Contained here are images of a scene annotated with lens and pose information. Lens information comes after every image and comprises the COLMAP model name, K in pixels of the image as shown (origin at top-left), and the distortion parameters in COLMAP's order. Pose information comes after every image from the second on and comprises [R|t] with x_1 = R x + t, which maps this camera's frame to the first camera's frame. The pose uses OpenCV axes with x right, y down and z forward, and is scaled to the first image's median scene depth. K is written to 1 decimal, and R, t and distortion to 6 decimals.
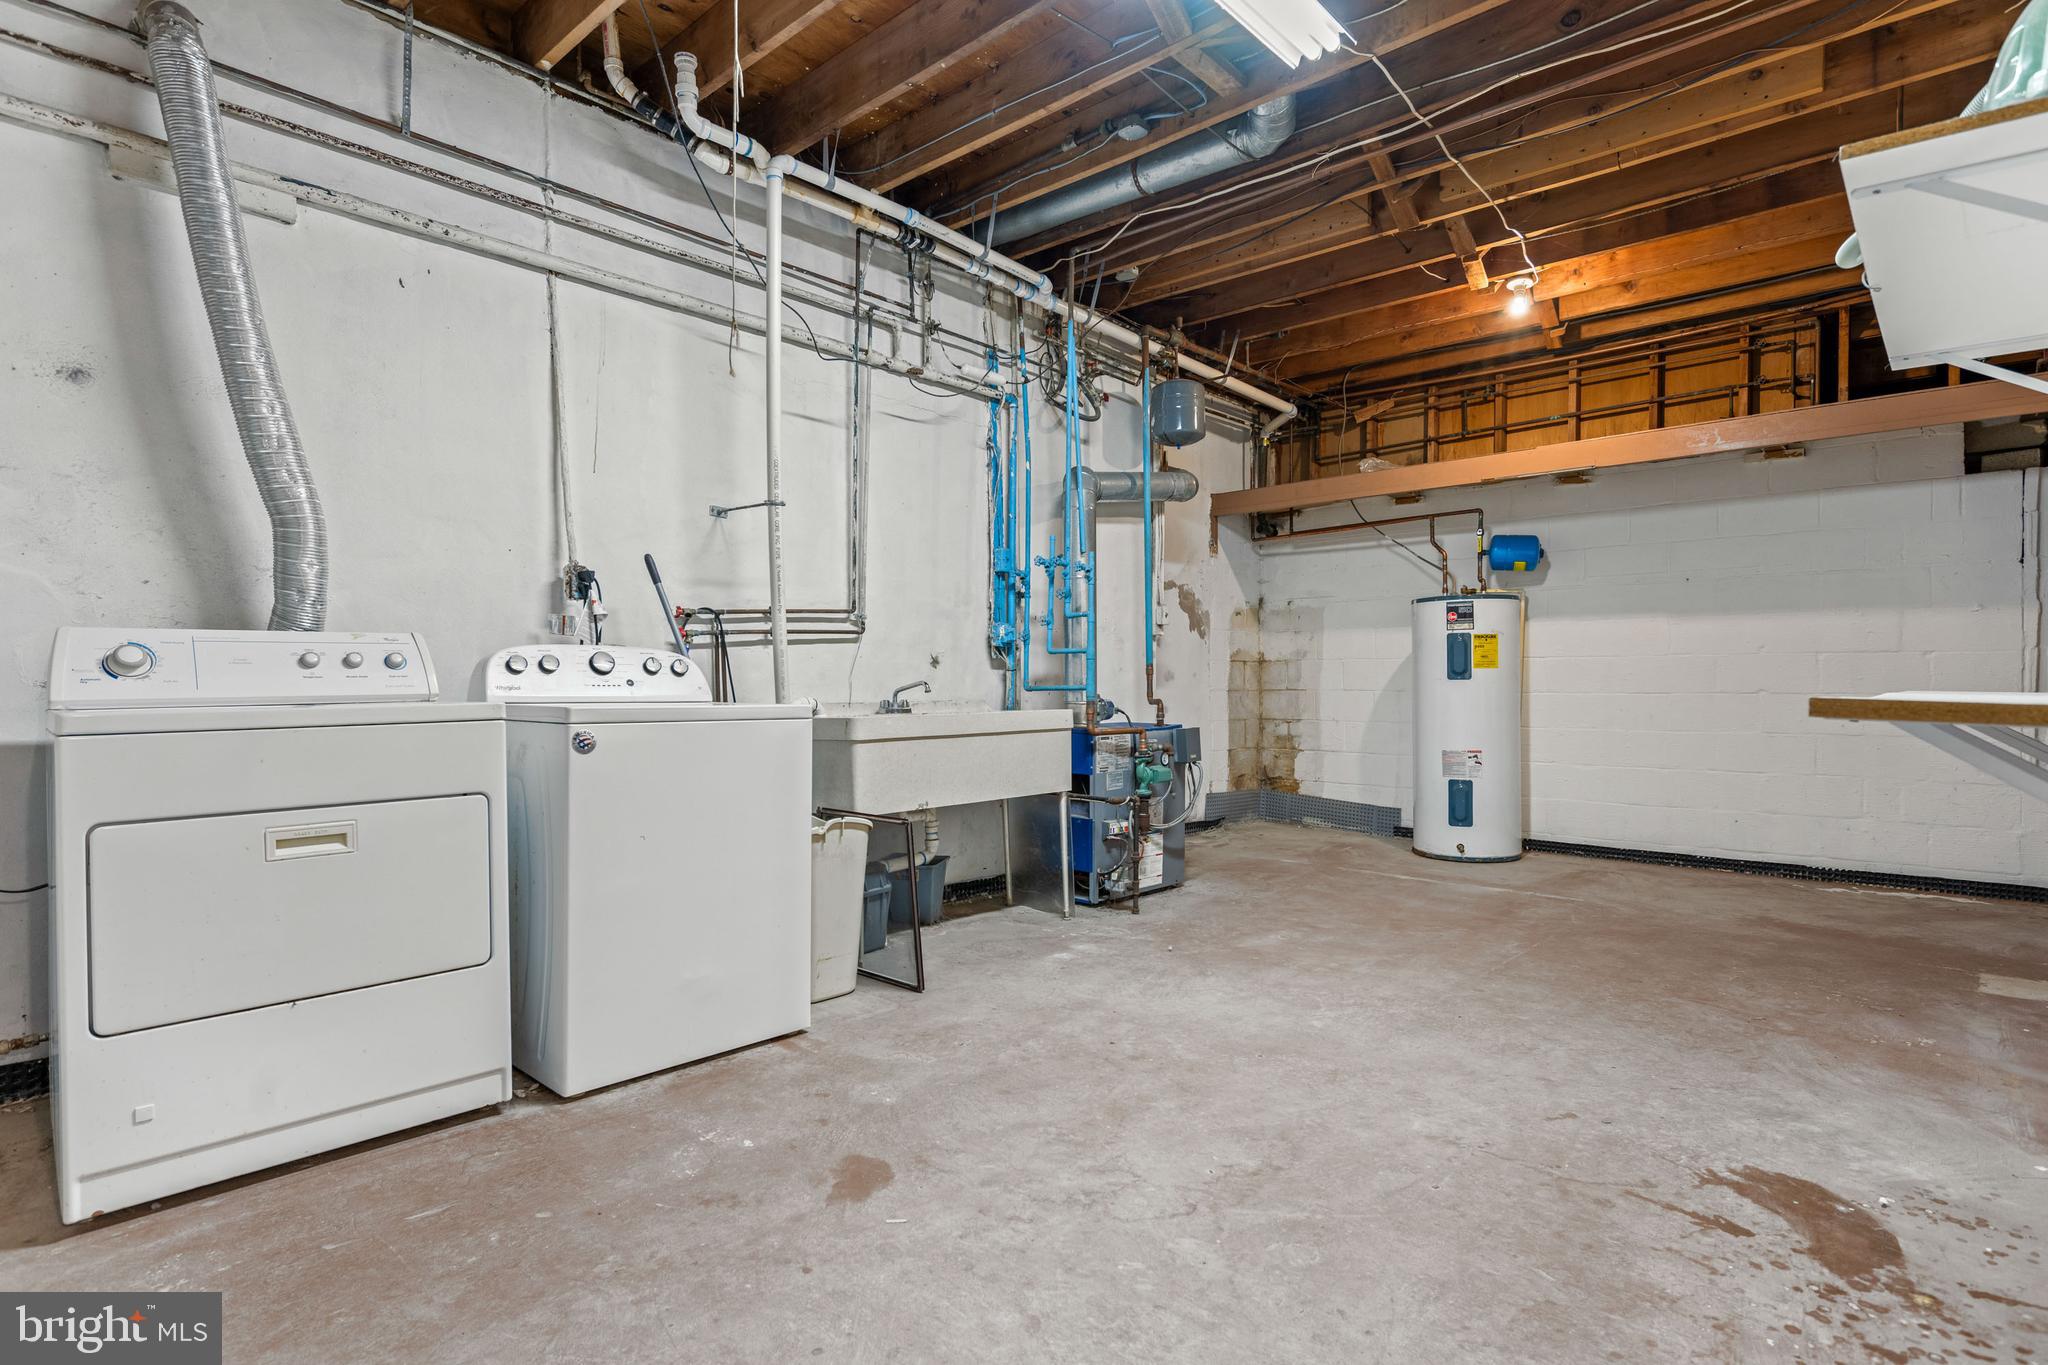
lens RADIAL K [[1031.1, 0, 1028.8], [0, 1031.1, 684.9], [0, 0, 1]] dist [-0.003497, -0.000173]
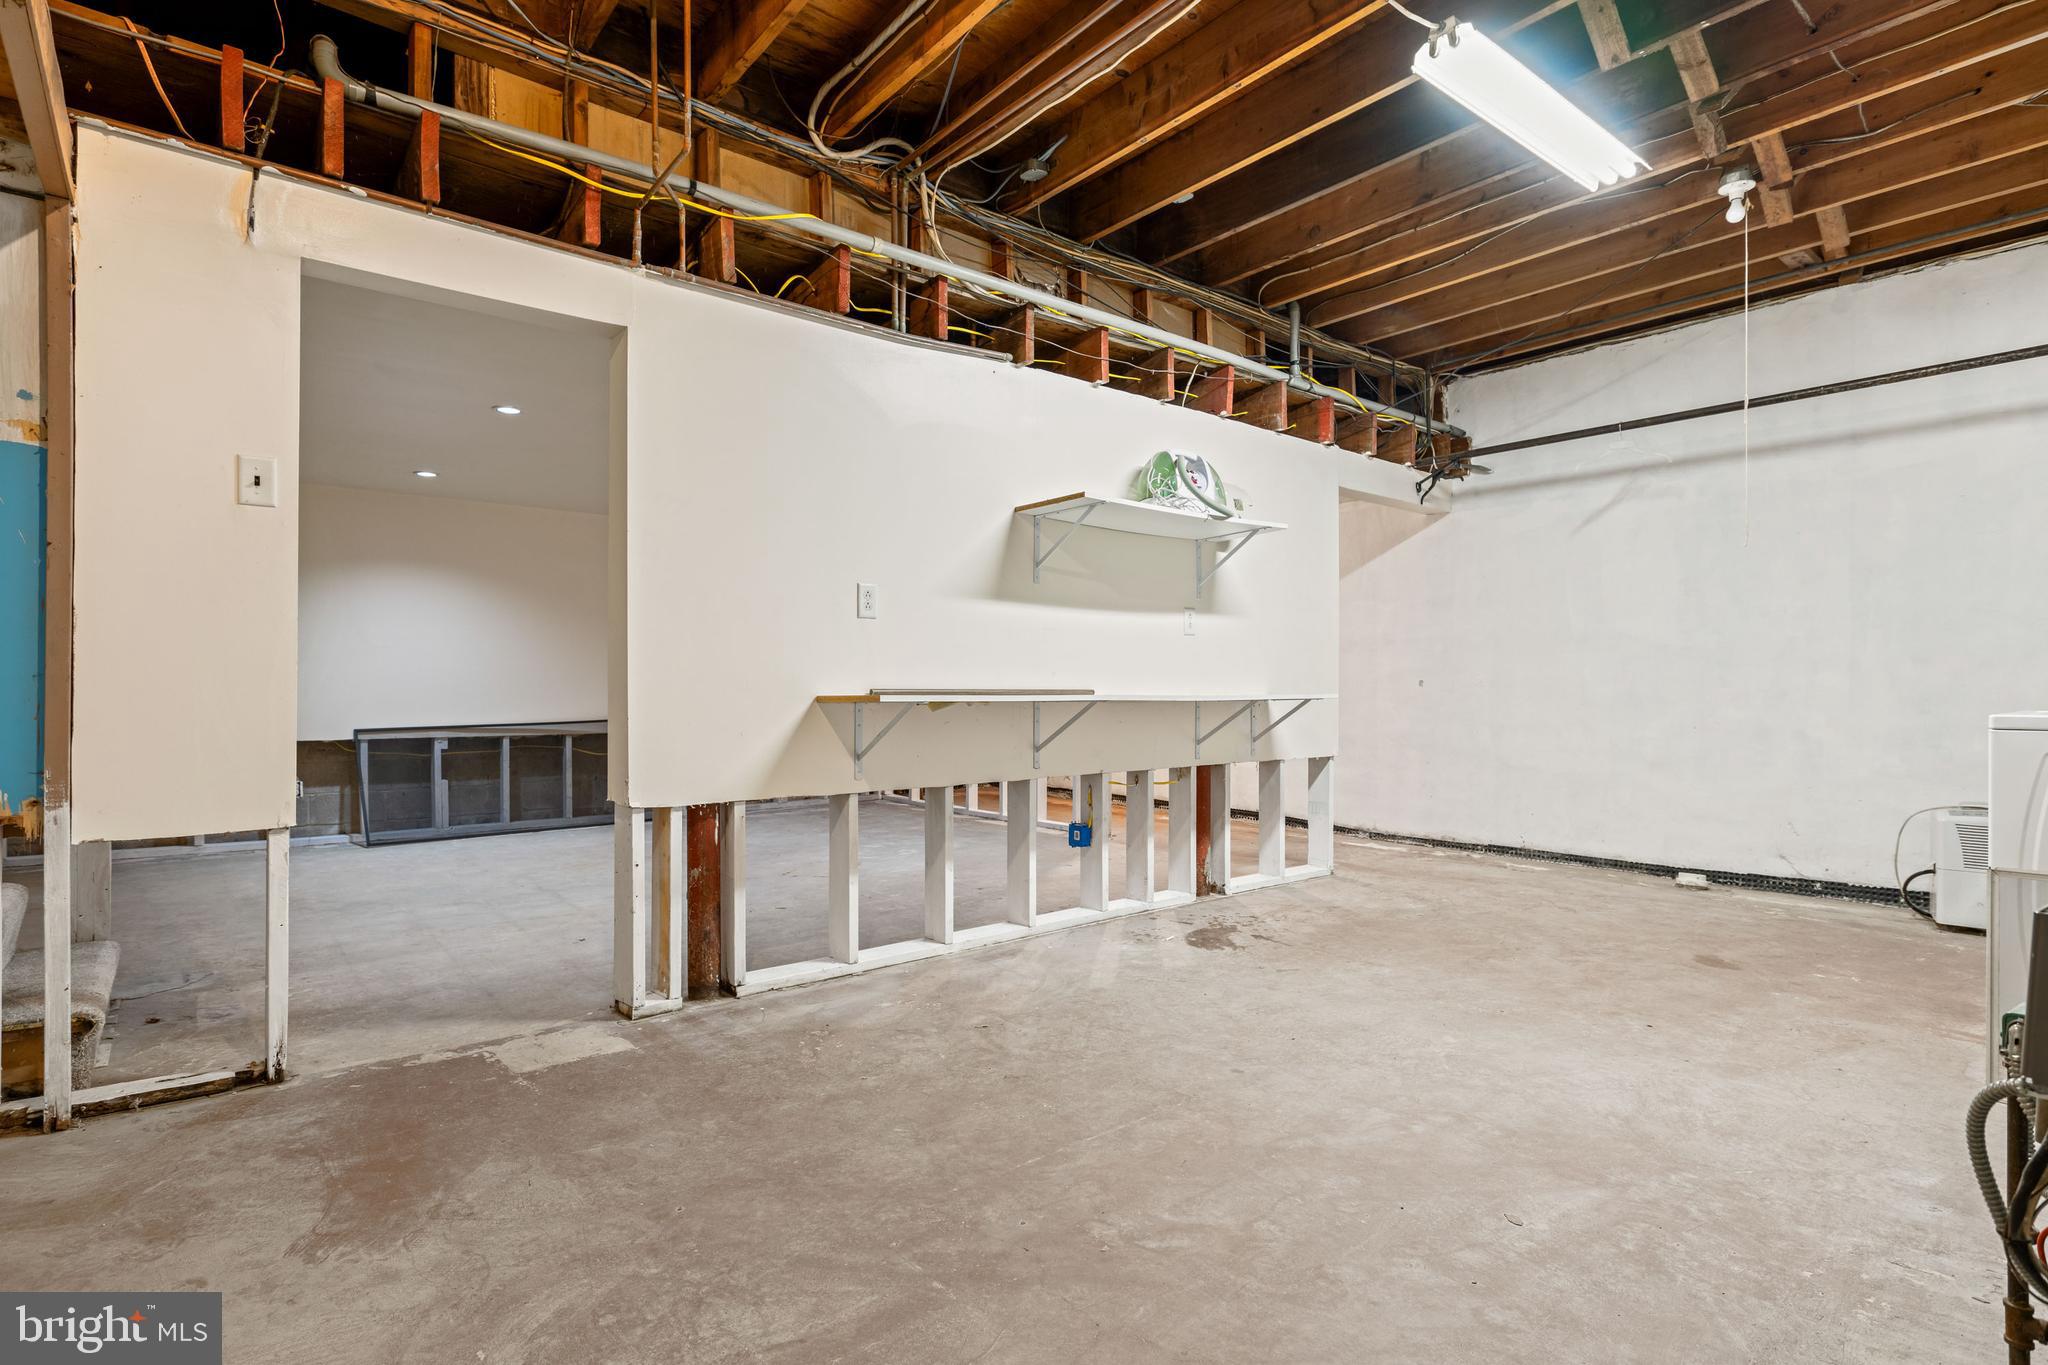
lens RADIAL K [[1031.1, 0, 1029.6], [0, 1031.1, 687.4], [0, 0, 1]] dist [-0.003497, -0.000173]
pose [[-0.991822, -0.003938, 0.127571, 0.537149], [-0.004180, 0.999990, -0.001634, -0.000563], [-0.127564, -0.002154, -0.991828, 1.967236]]
